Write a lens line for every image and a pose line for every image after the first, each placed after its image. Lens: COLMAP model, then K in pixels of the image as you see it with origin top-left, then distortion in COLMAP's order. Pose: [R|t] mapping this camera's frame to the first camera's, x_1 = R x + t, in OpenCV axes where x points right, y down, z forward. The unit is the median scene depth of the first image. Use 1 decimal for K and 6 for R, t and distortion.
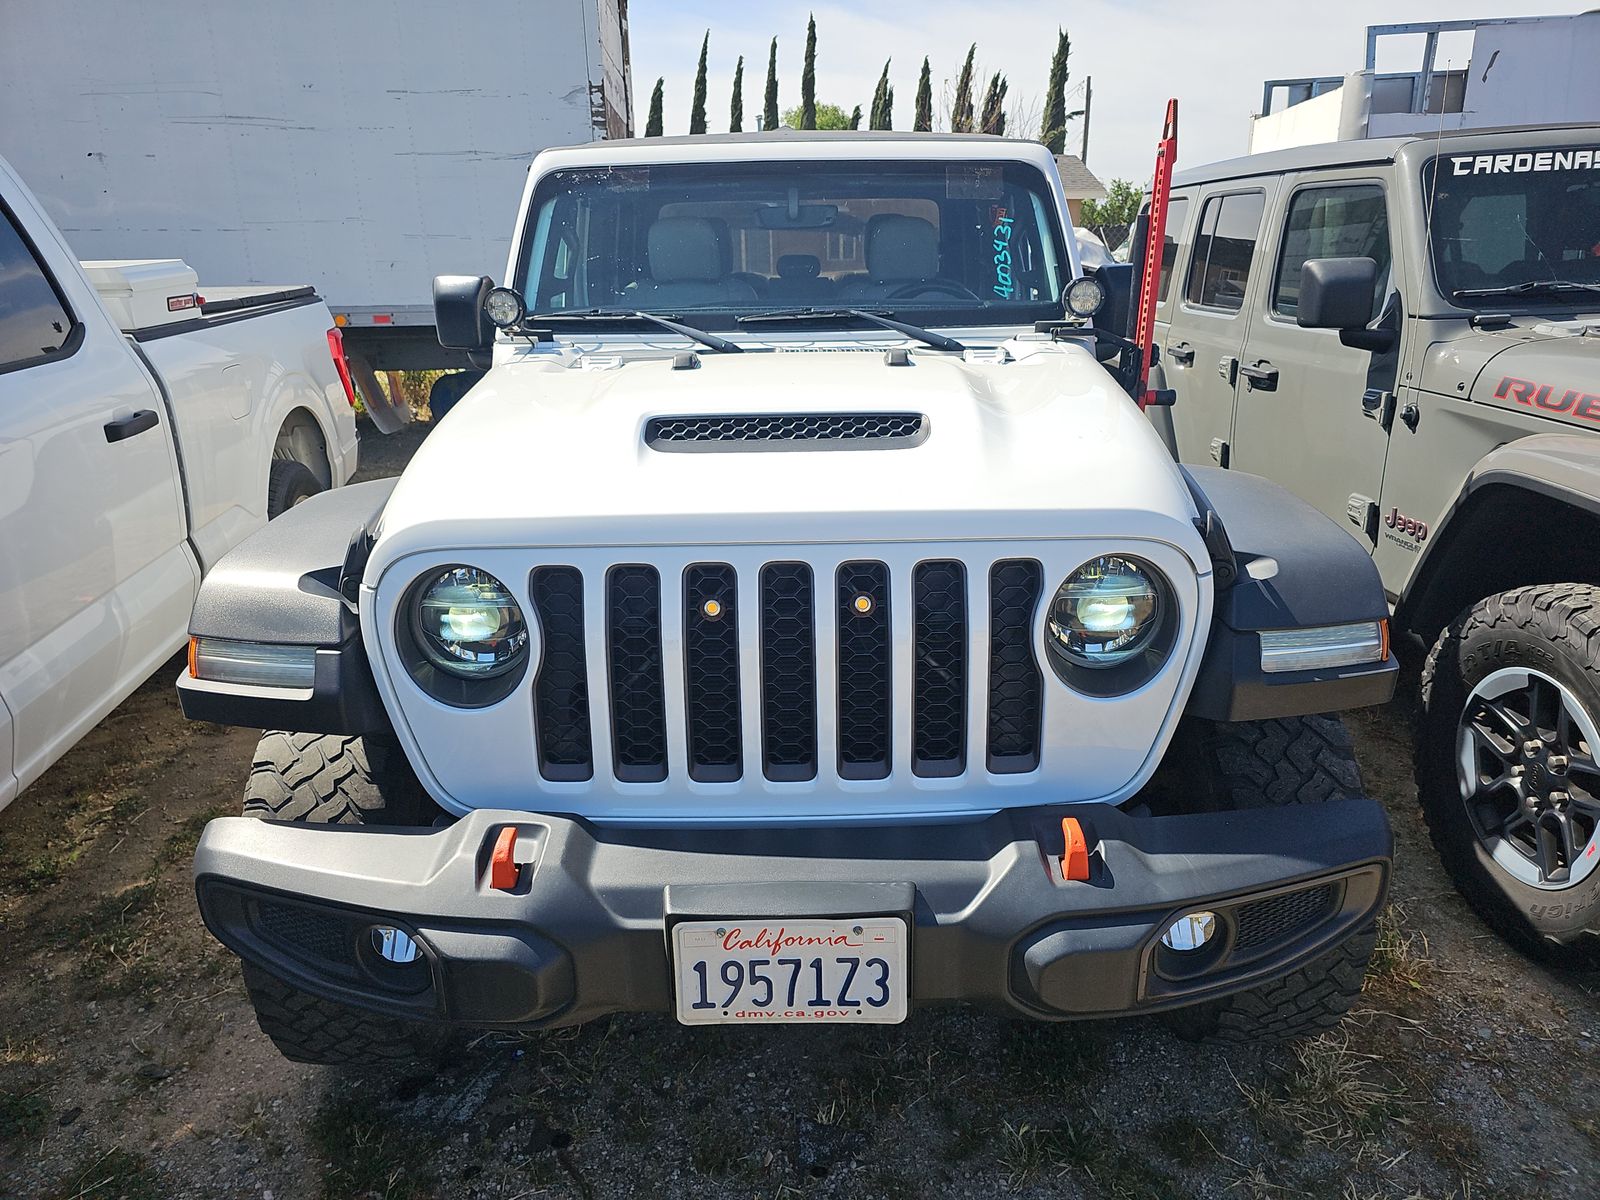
lens RADIAL K [[1084.6, 0, 794.4], [0, 1084.6, 586.8], [0, 0, 1]] dist [0.018298, -0.008247]
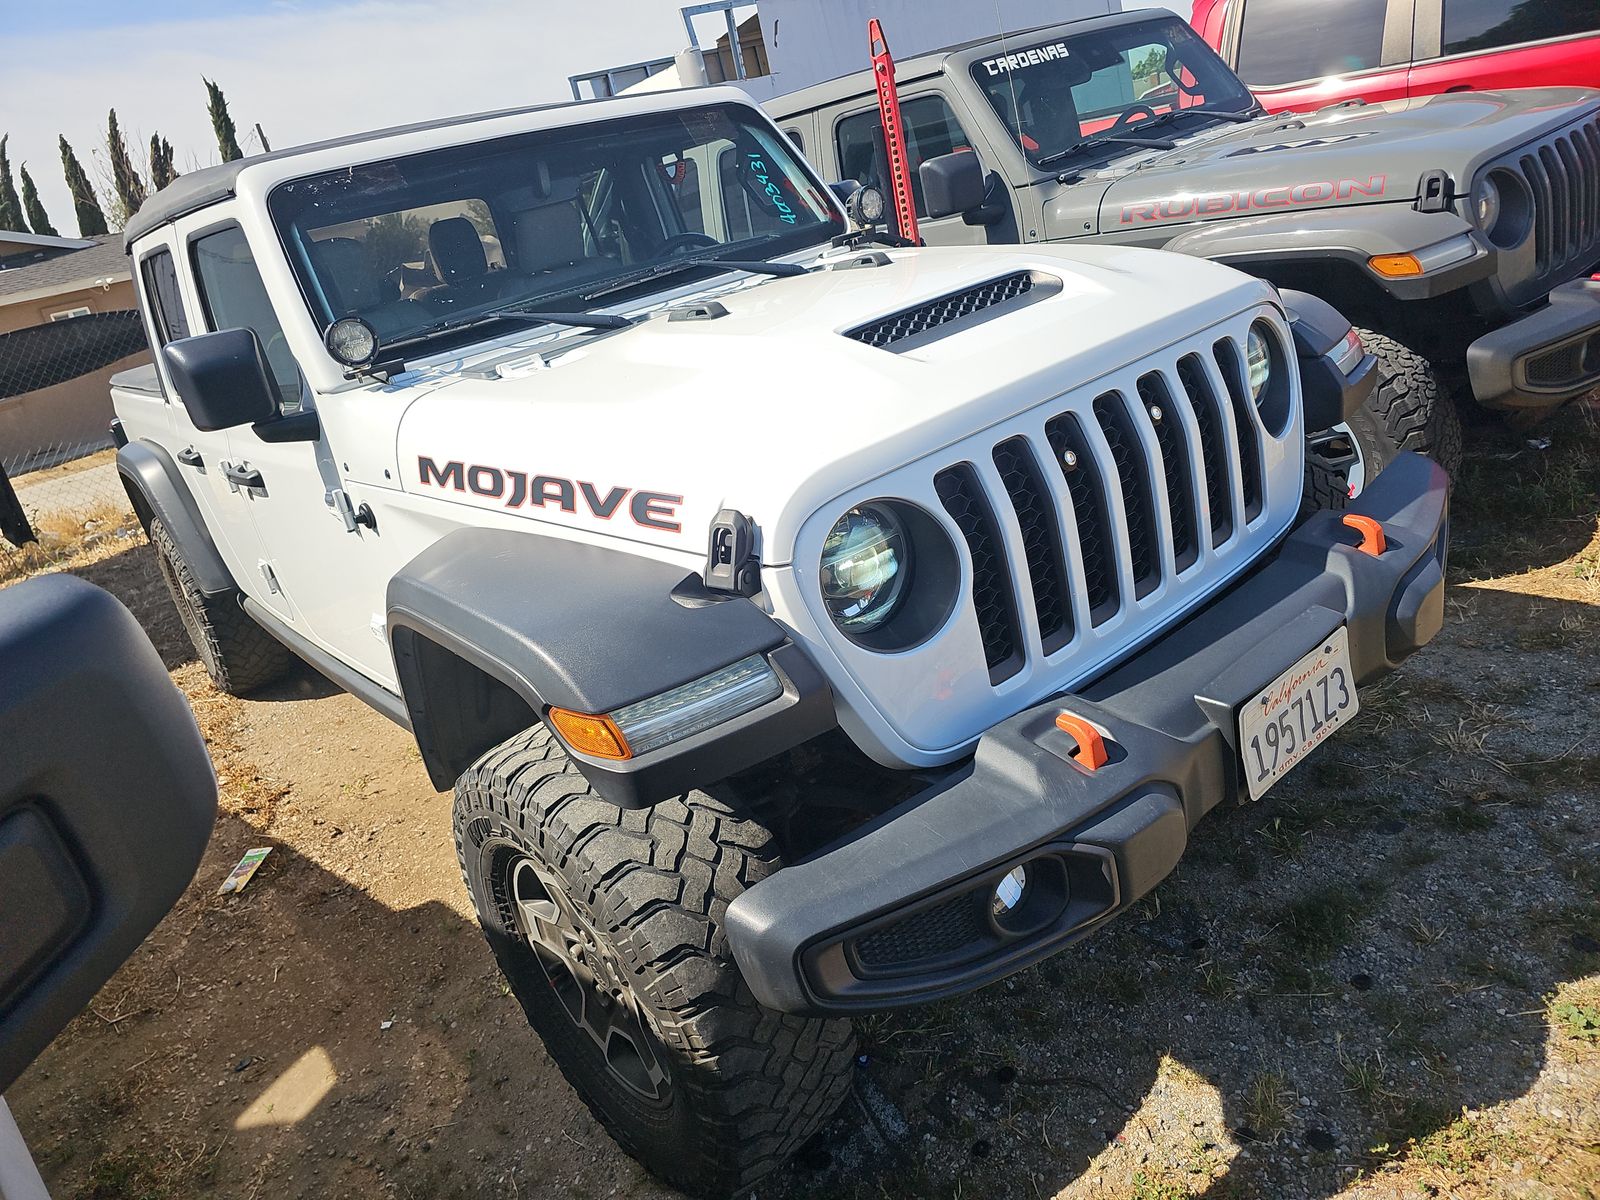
lens RADIAL K [[1084.6, 0, 804.7], [0, 1084.6, 598.7], [0, 0, 1]] dist [0.018298, -0.008247]
pose [[0.762088, -0.369420, 0.531744, -0.487086], [0.379105, 0.920353, 0.096072, -0.028838], [-0.524883, 0.128372, 0.841438, 0.155056]]
